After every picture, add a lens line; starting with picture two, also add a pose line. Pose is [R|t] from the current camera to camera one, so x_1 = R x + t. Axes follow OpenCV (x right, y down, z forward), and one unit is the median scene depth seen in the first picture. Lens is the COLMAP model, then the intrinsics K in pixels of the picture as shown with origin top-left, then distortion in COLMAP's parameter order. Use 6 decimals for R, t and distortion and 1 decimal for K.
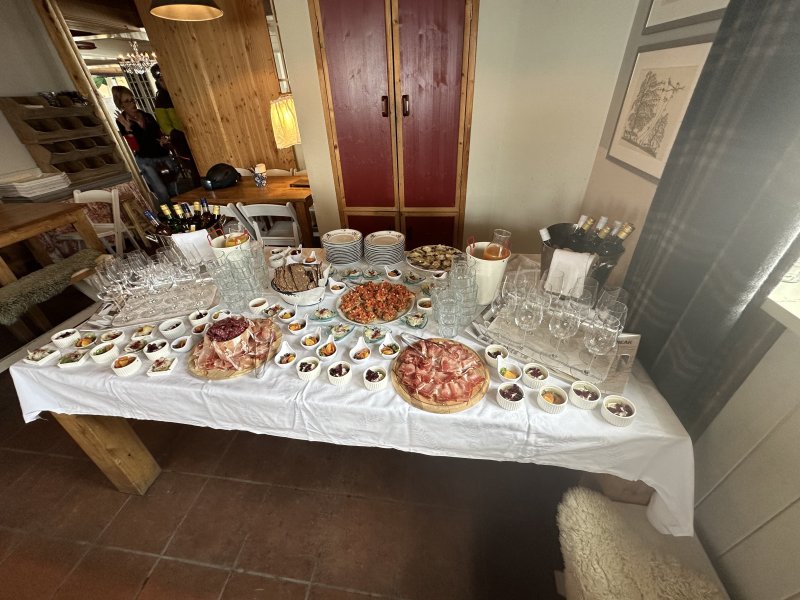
lens RADIAL K [[315.8, 0, 397.7], [0, 315.8, 295.8], [0, 0, 1]] dist [-0.002113, 0.000017]
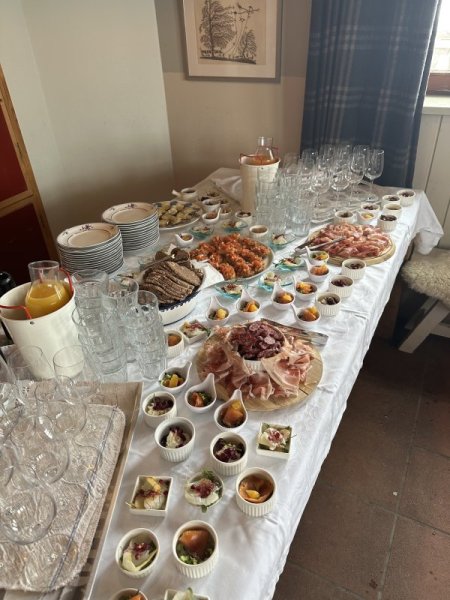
lens RADIAL K [[415.4, 0, 221.5], [0, 415.4, 302.4], [0, 0, 1]] dist [0.019805, -0.025541]
pose [[0.354483, -0.514664, 0.780681, -0.938494], [0.544643, 0.792295, 0.275015, -0.185919], [-0.760070, 0.327705, 0.561163, 0.412192]]
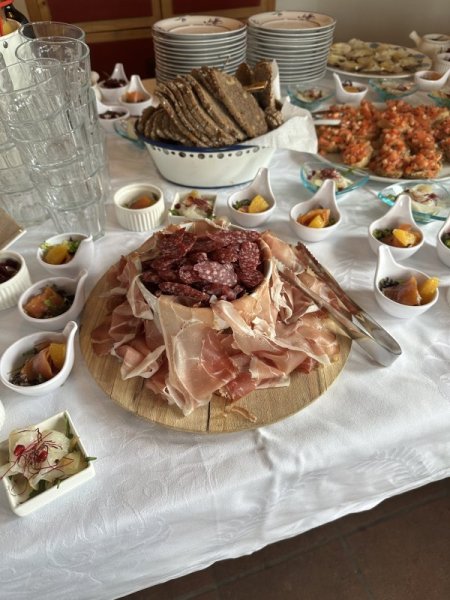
lens RADIAL K [[415.4, 0, 228.0], [0, 415.4, 302.5], [0, 0, 1]] dist [0.019805, -0.025541]
pose [[0.896243, -0.297029, 0.329427, -0.510830], [0.226906, 0.945167, 0.234888, 0.044337], [-0.381132, -0.135768, 0.914497, 0.488303]]
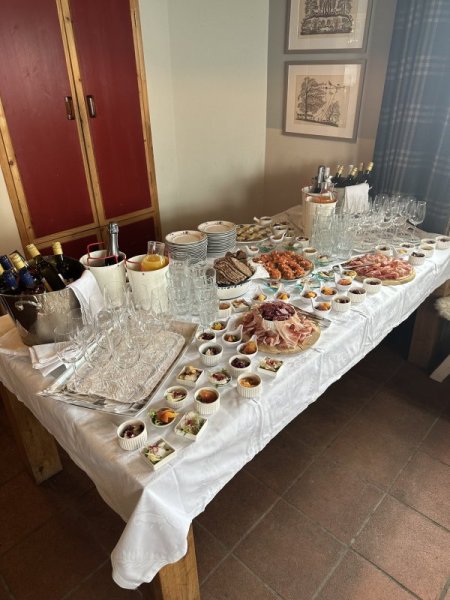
lens RADIAL K [[415.4, 0, 219.8], [0, 415.4, 297.5], [0, 0, 1]] dist [0.019805, -0.025541]
pose [[0.593812, -0.364906, 0.717099, -1.228529], [0.445531, 0.891260, 0.084597, -0.097253], [-0.669992, 0.269255, 0.691818, 0.142550]]
